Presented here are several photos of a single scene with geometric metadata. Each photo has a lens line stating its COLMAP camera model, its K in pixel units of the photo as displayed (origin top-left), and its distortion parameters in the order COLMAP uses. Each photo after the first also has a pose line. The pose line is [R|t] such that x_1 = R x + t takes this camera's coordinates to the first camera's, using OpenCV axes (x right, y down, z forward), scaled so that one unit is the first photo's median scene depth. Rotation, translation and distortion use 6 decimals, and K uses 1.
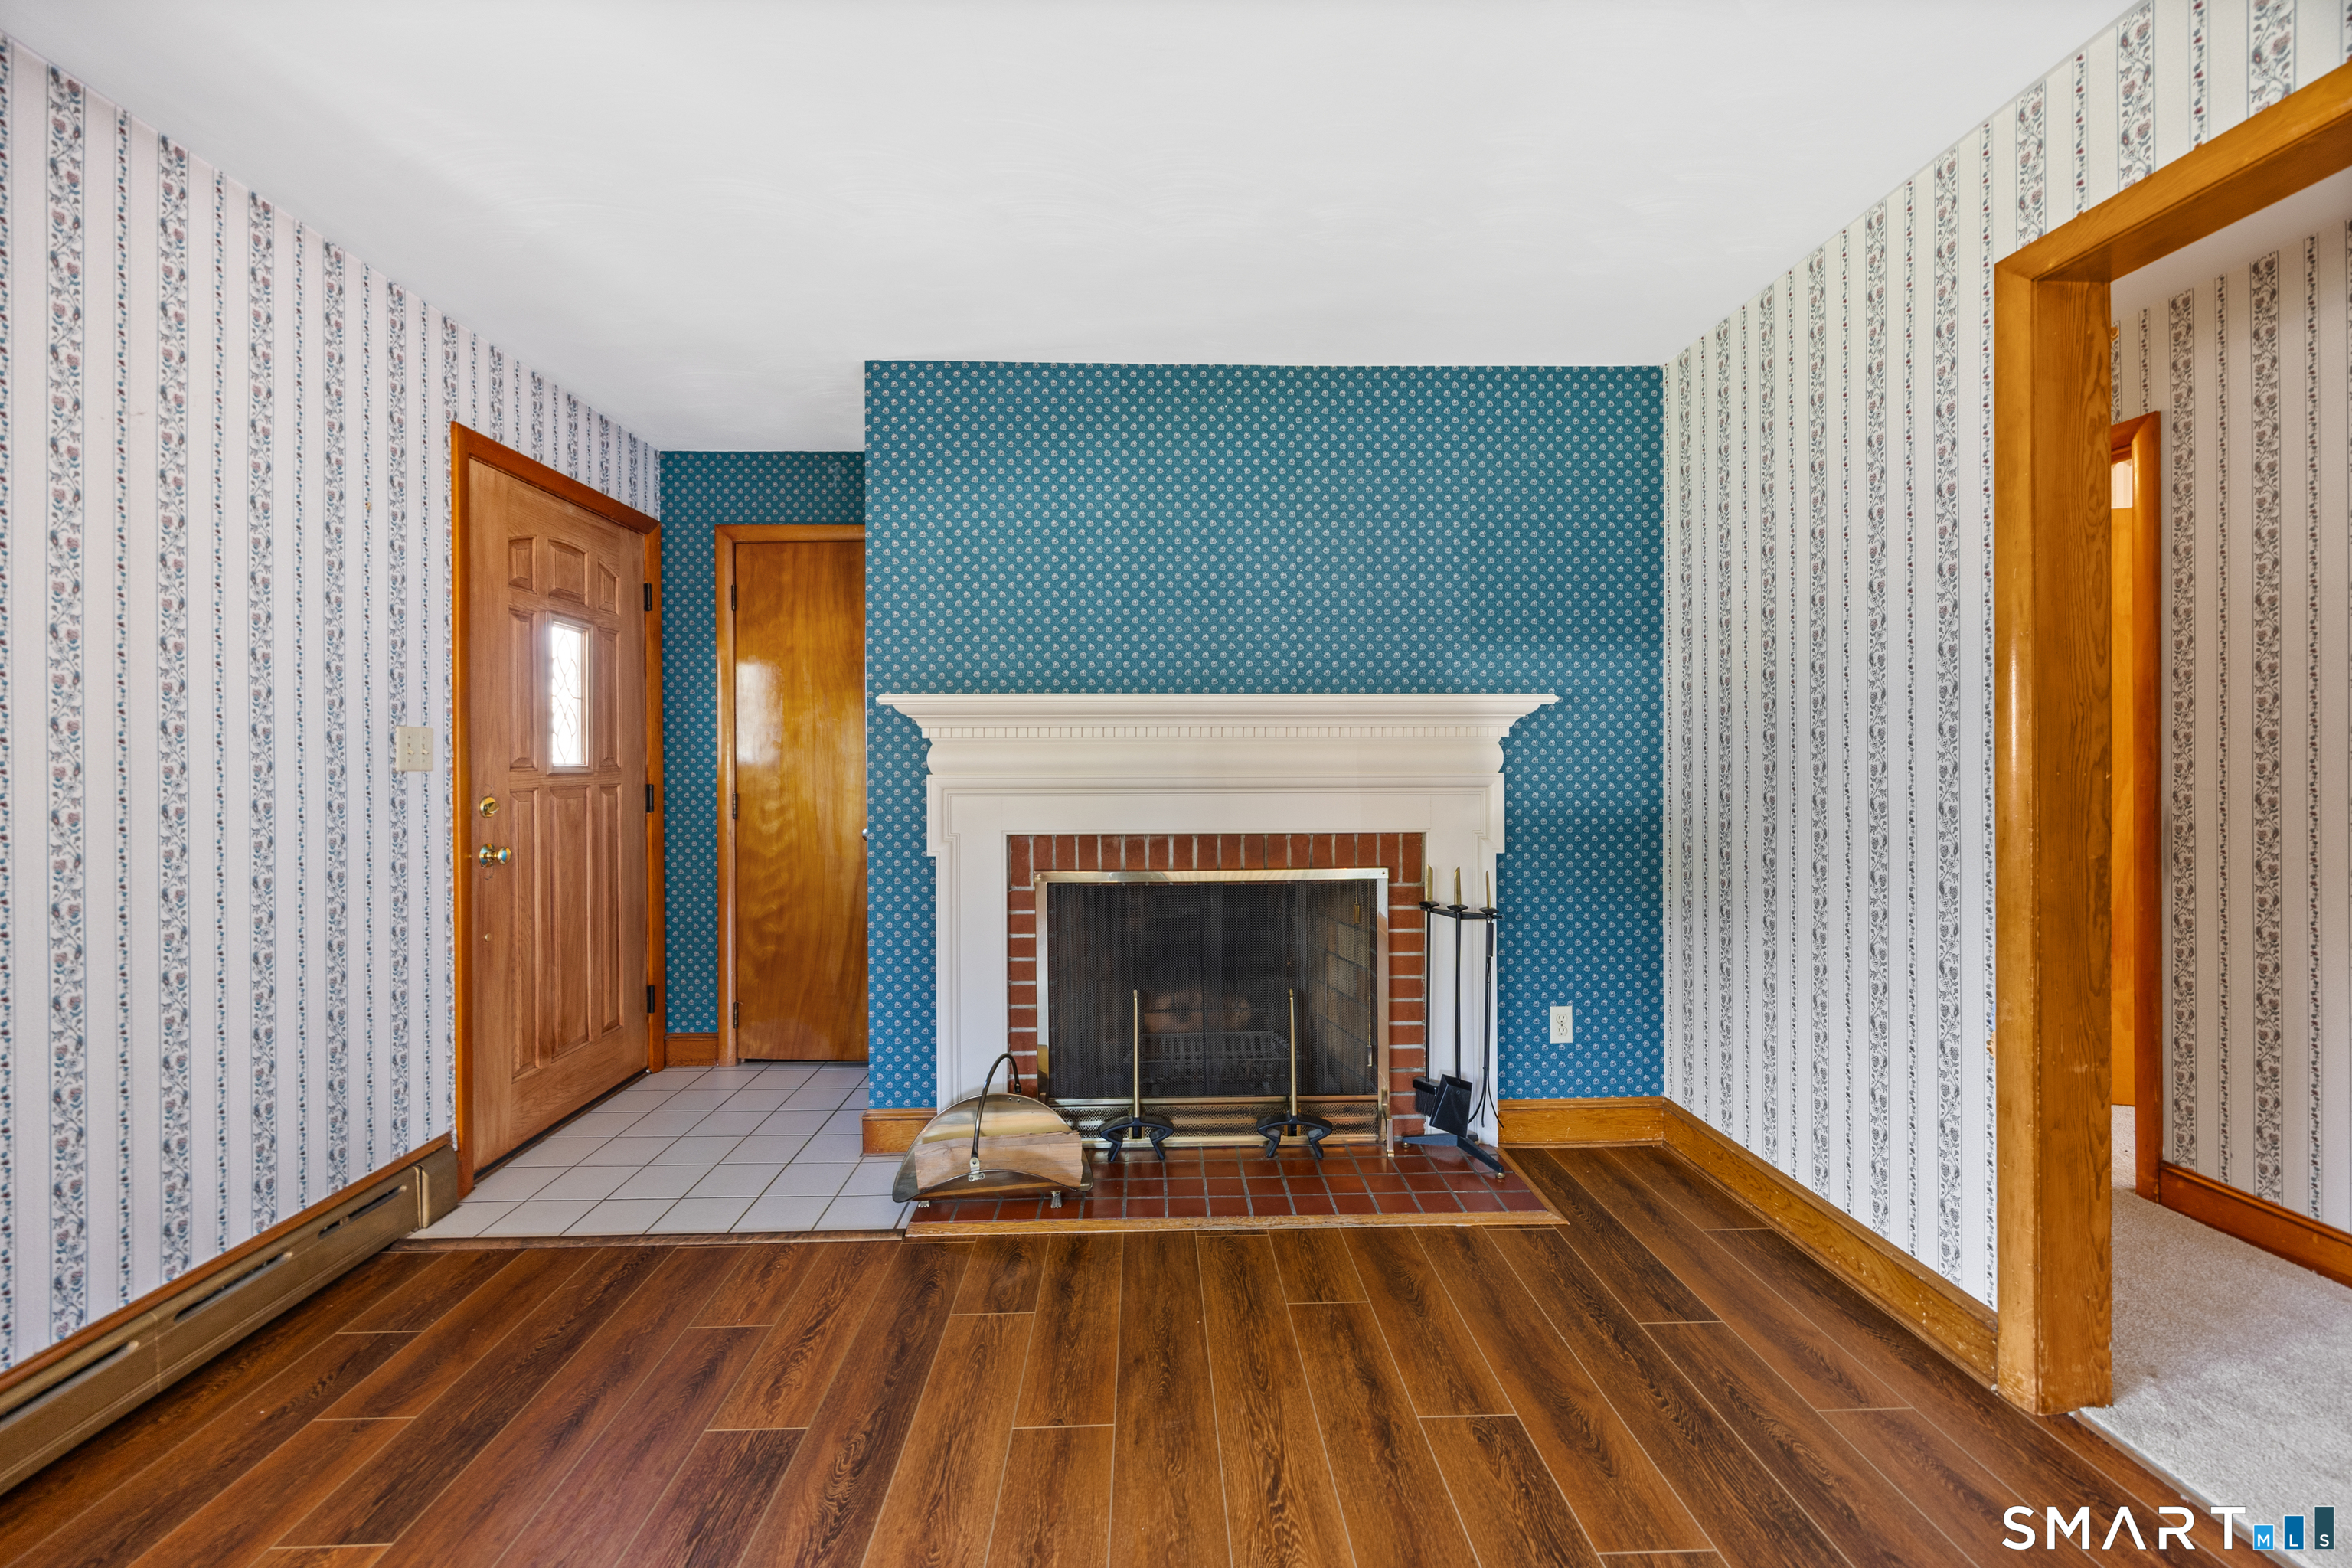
lens RADIAL K [[913.9, 0, 1170.3], [0, 913.9, 777.6], [0, 0, 1]] dist [0.000235, 0.000067]
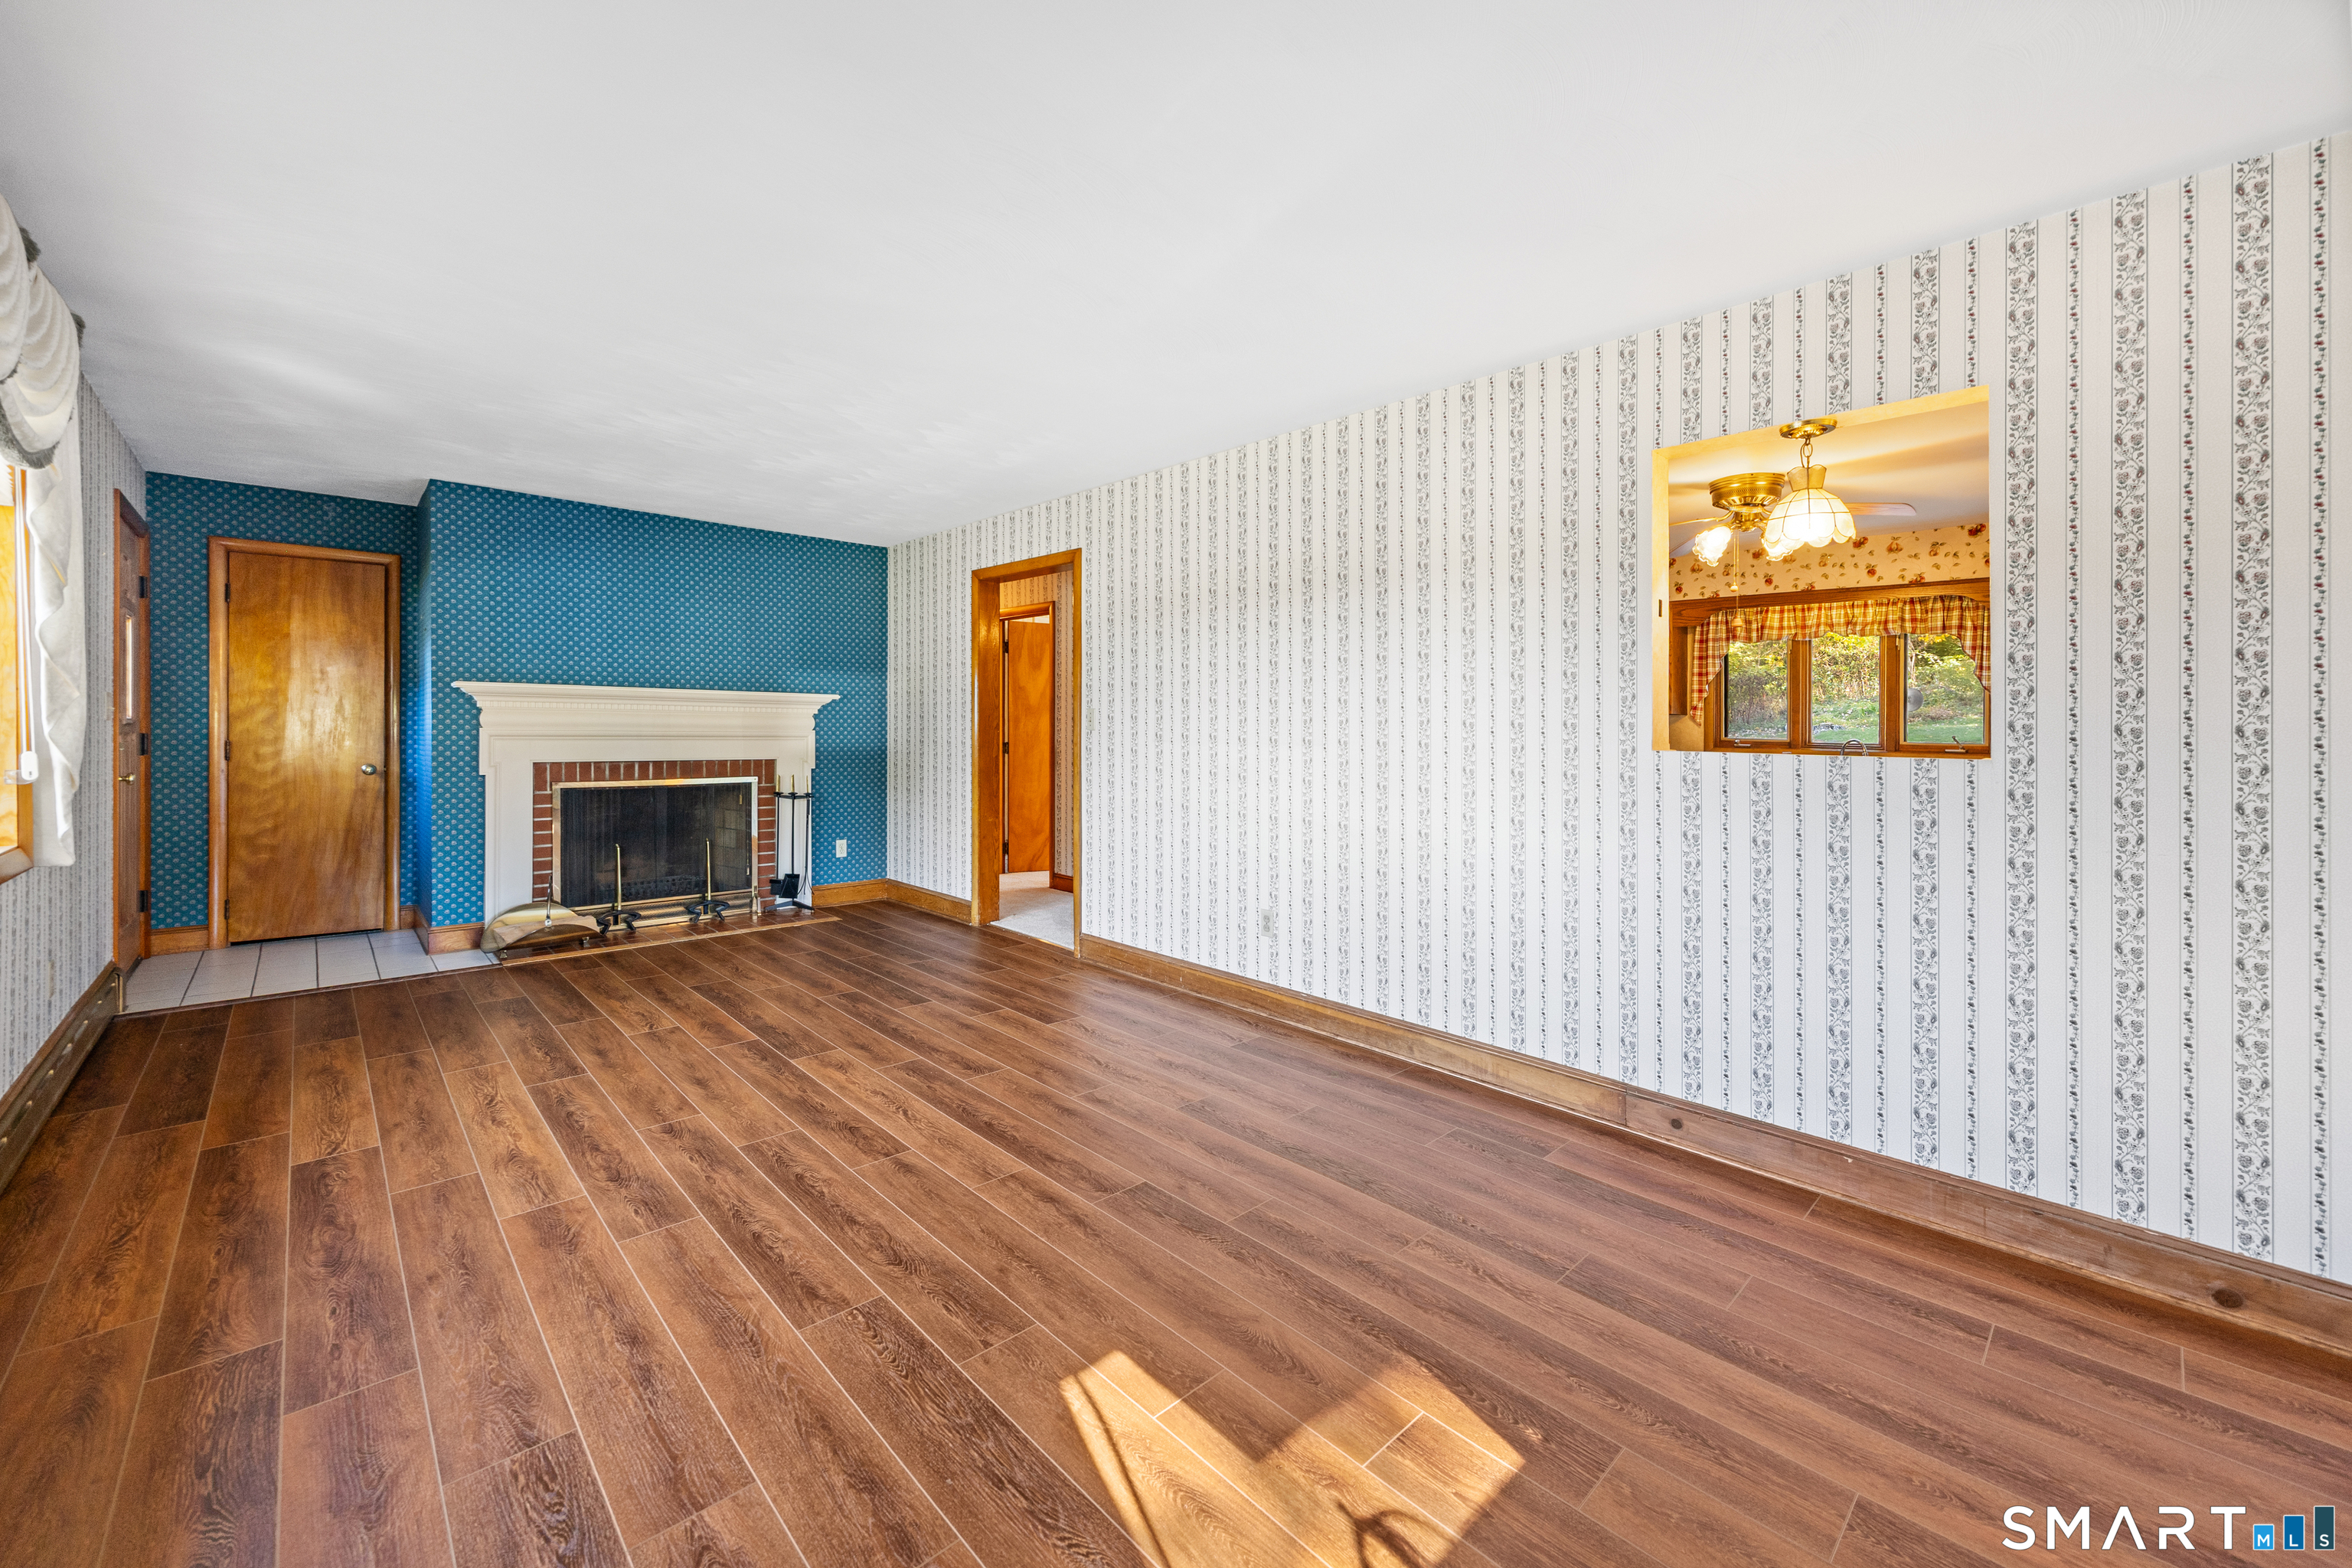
lens RADIAL K [[927.4, 0, 1174.0], [0, 927.4, 736.4], [0, 0, 1]] dist [-0.001518, -0.000206]
pose [[0.748926, 0.006728, 0.662619, -0.437365], [-0.001167, 0.999960, -0.008835, 0.026564], [-0.662652, 0.005843, 0.748904, -1.165336]]
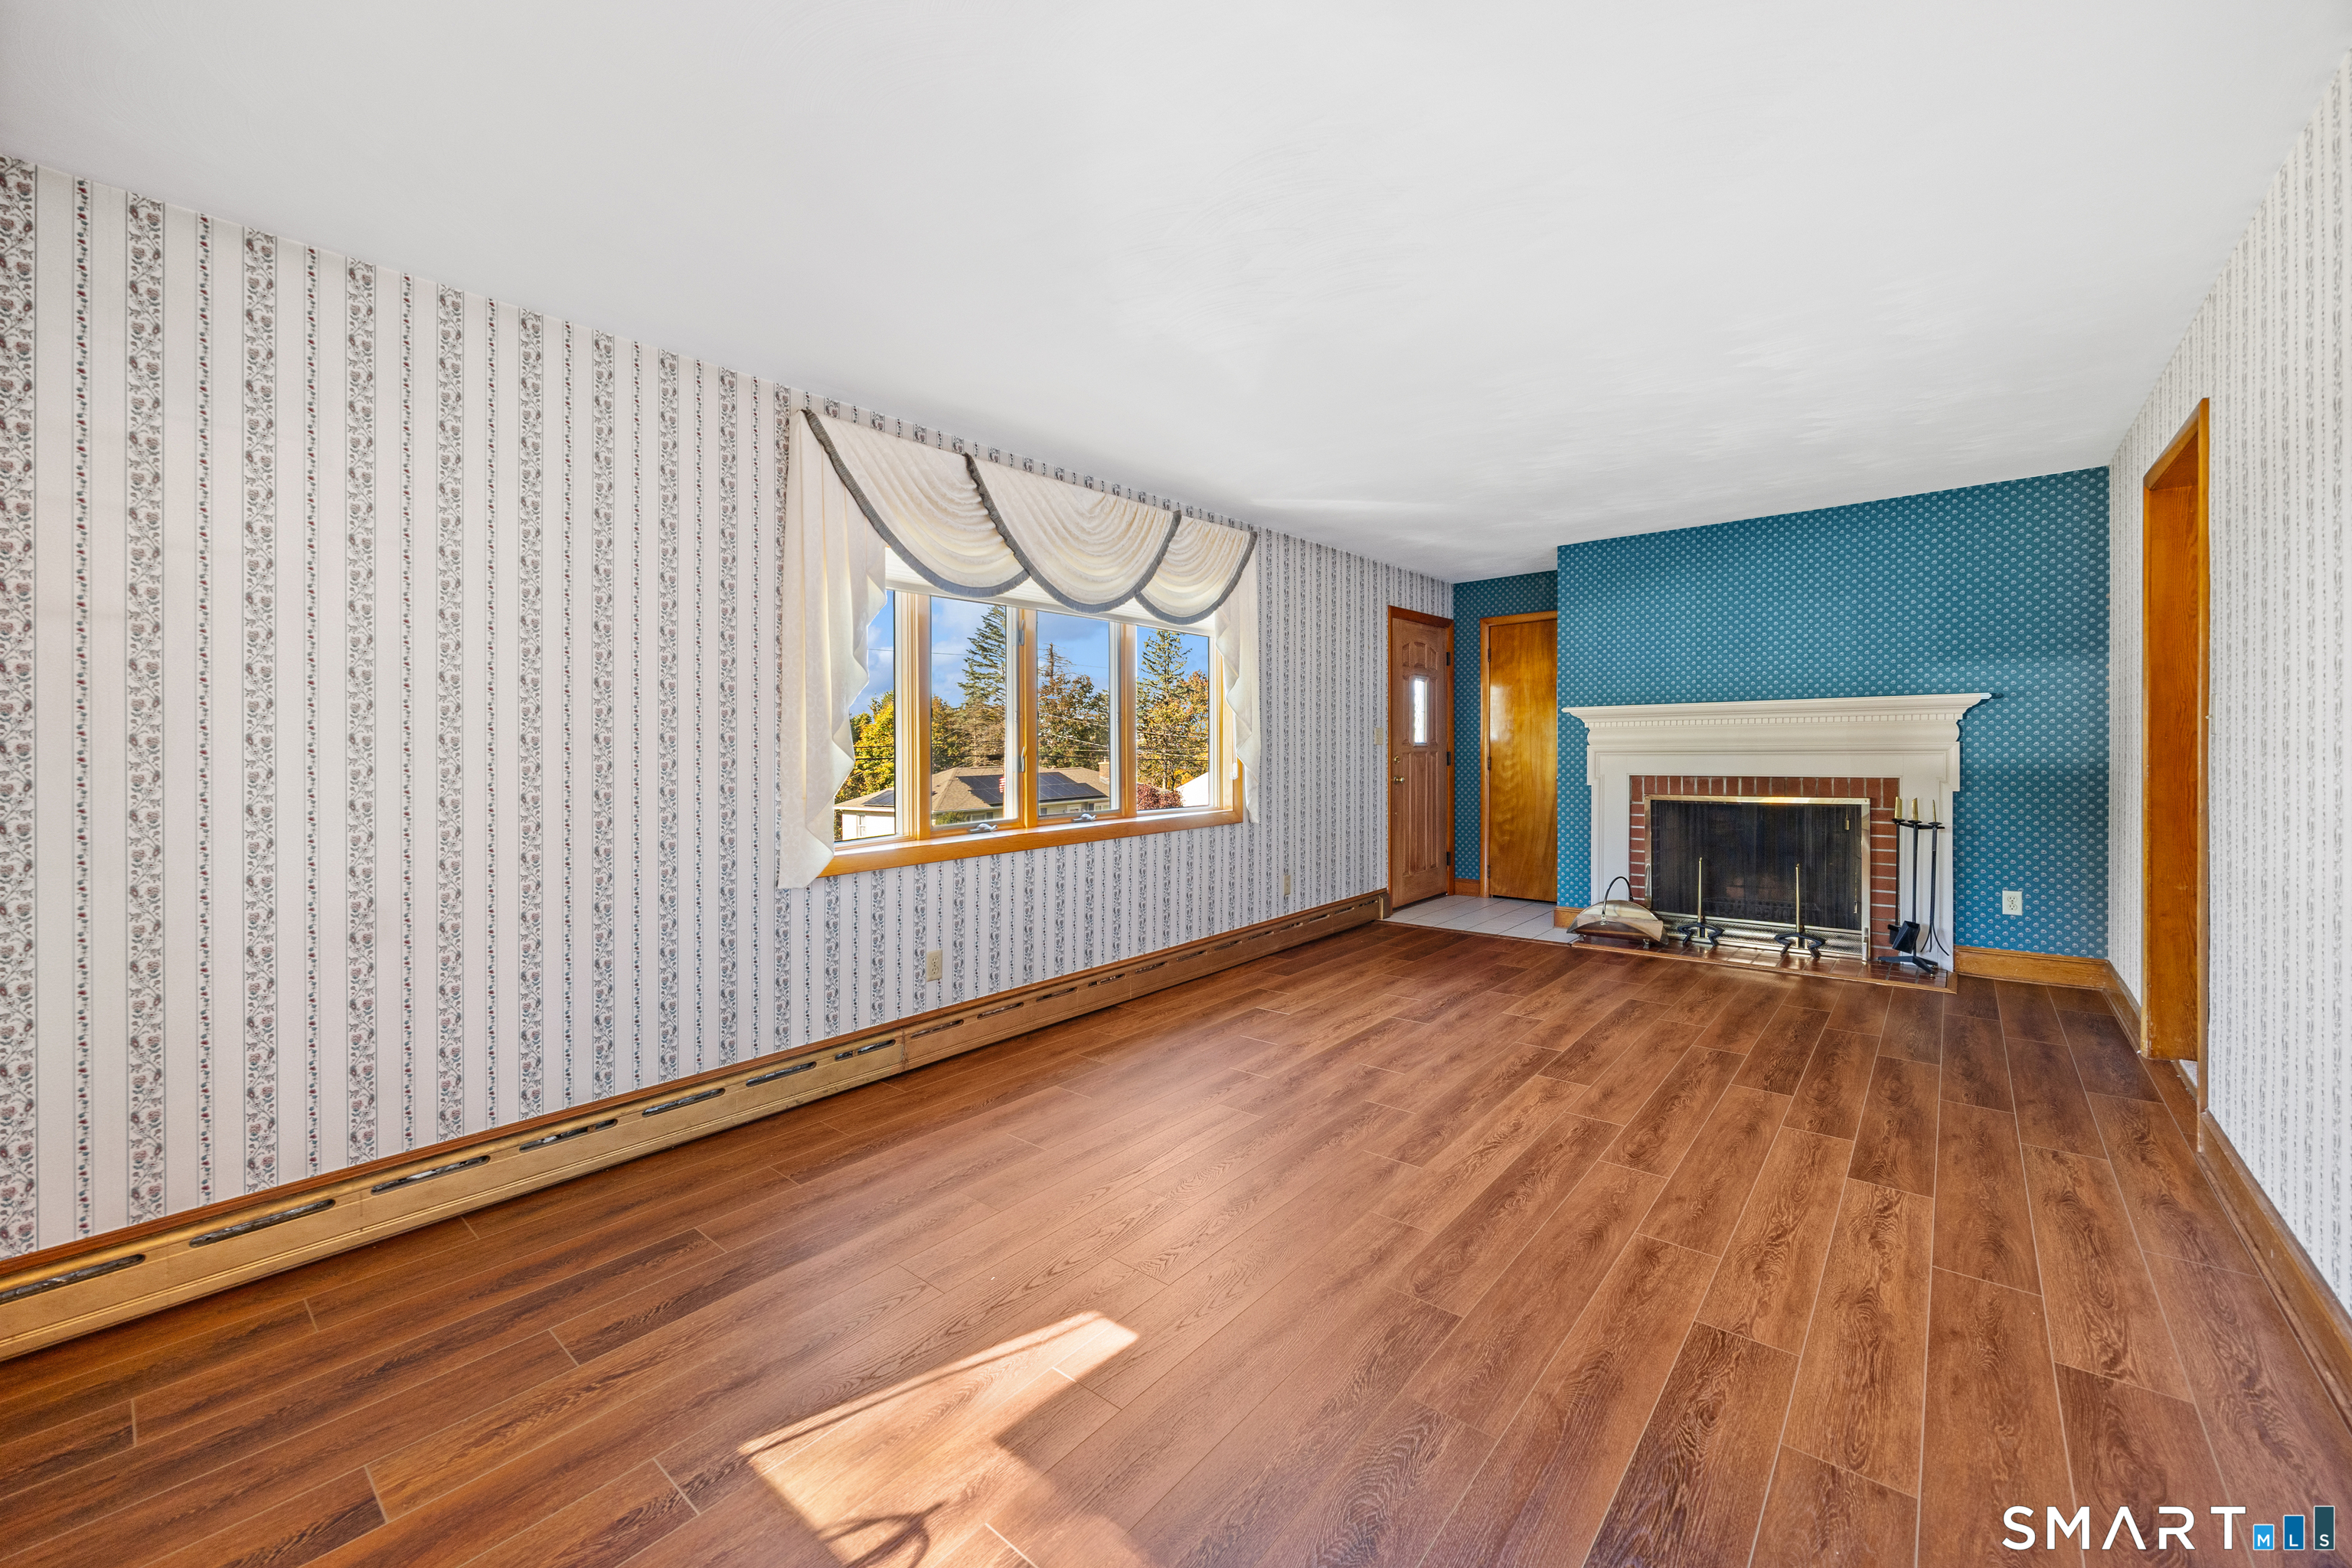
lens RADIAL K [[918.7, 0, 1175.8], [0, 918.7, 763.4], [0, 0, 1]] dist [-0.000217, 0.000230]
pose [[0.745783, 0.006172, -0.666161, 0.413572], [-0.001253, 0.999968, 0.007863, 0.022074], [0.666188, -0.005030, 0.745767, -1.138342]]
